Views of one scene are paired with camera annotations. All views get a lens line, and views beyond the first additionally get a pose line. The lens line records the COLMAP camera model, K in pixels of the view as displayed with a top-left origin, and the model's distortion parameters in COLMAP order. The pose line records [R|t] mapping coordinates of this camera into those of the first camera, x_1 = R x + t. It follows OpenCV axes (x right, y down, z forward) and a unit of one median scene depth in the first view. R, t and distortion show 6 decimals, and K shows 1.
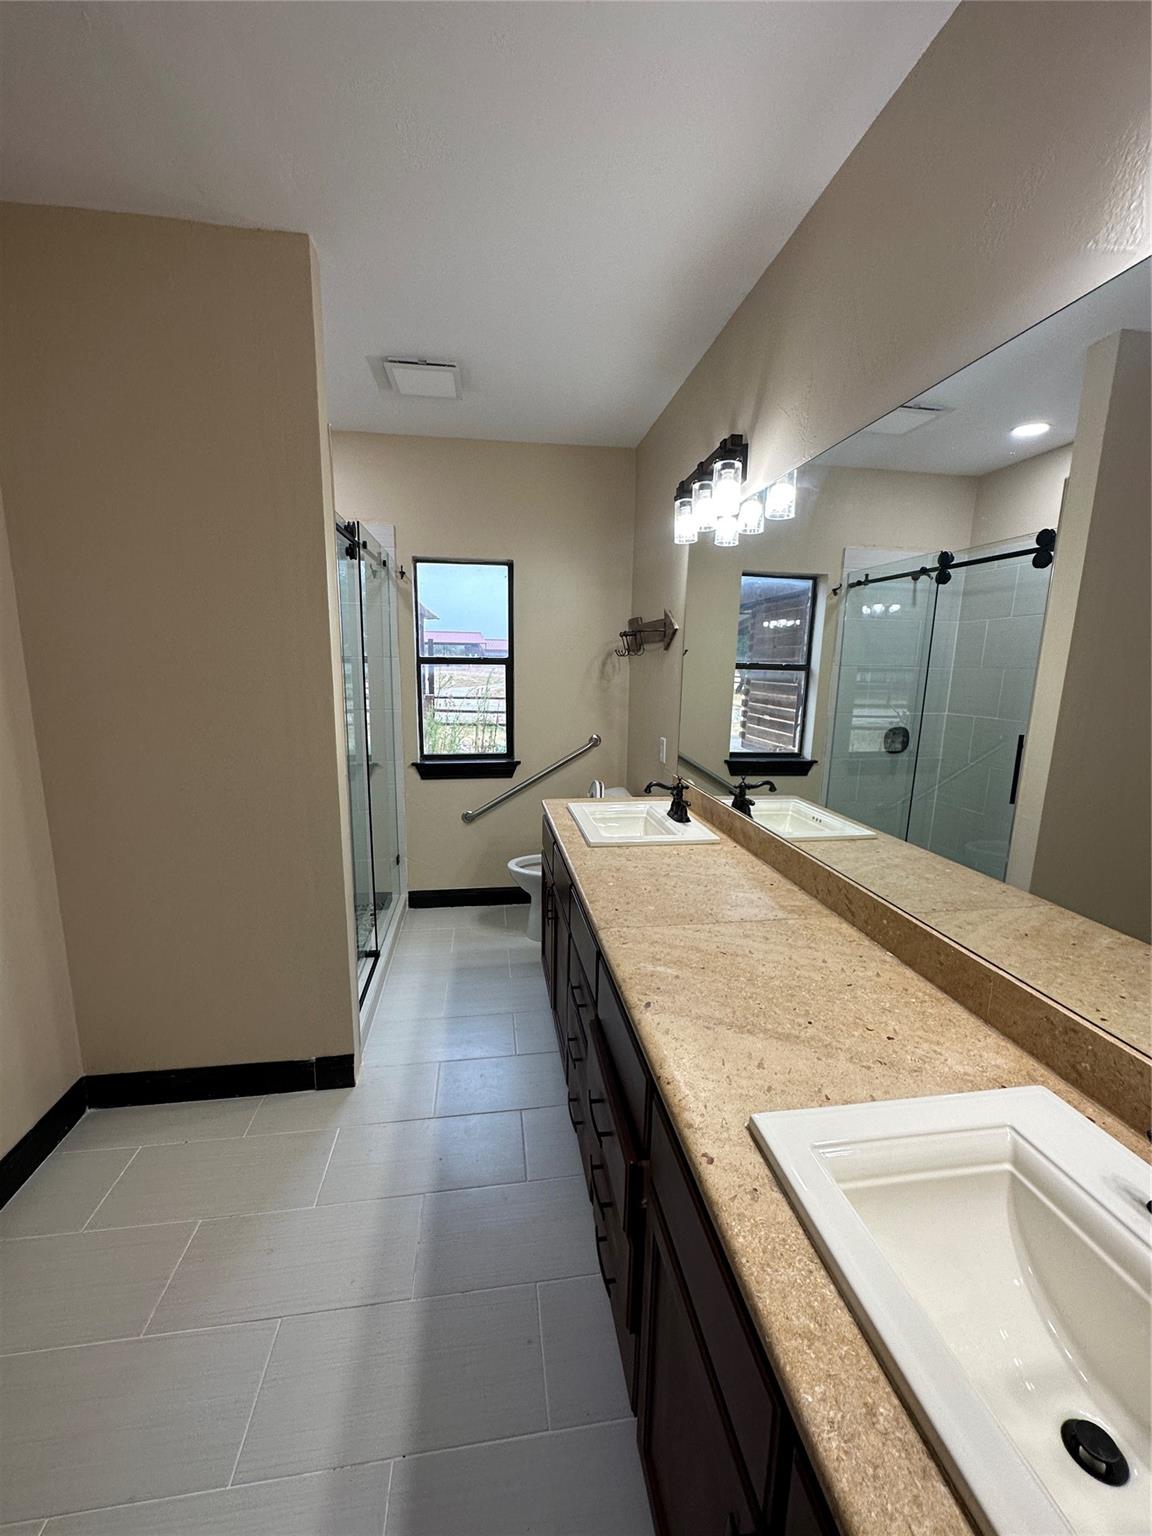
lens RADIAL K [[611.7, 0, 577.4], [0, 611.7, 769.9], [0, 0, 1]] dist [-0.007350, 0.000993]
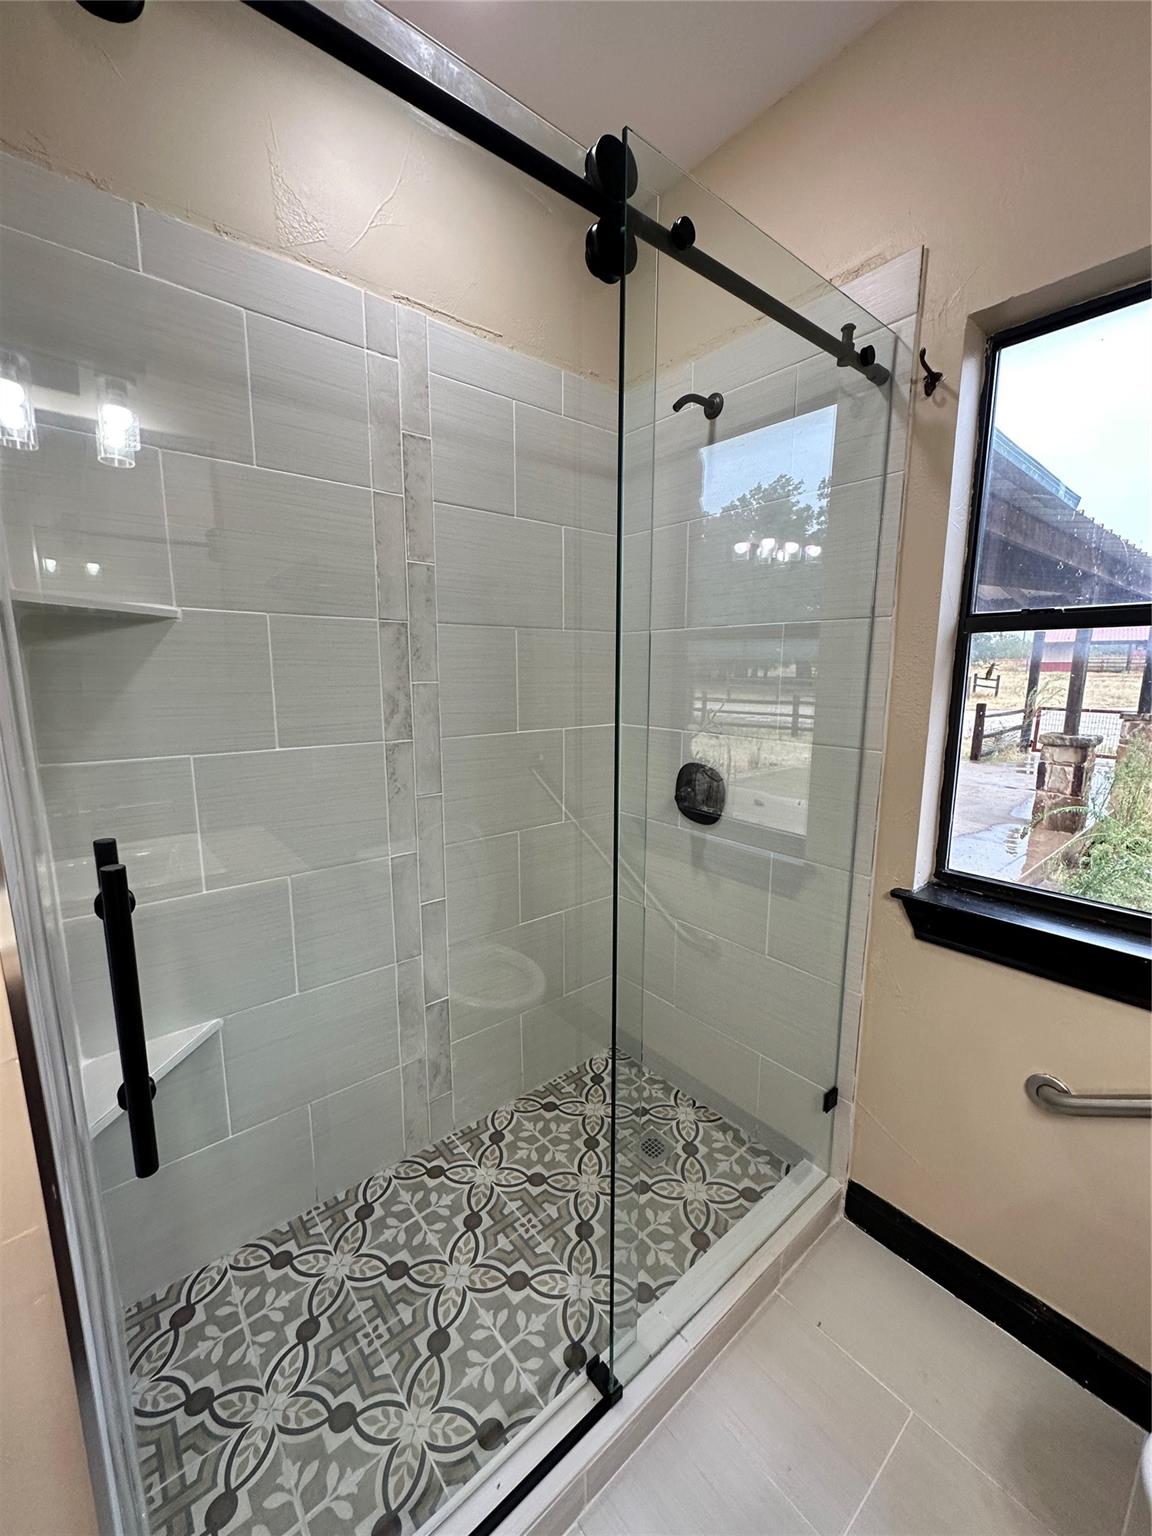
lens RADIAL K [[611.7, 0, 570.7], [0, 611.7, 768.4], [0, 0, 1]] dist [-0.007350, 0.000993]
pose [[0.517729, 0.128801, -0.845794, -0.059741], [-0.141595, 0.987869, 0.063763, -0.083108], [0.843746, 0.086748, 0.529686, 0.614732]]
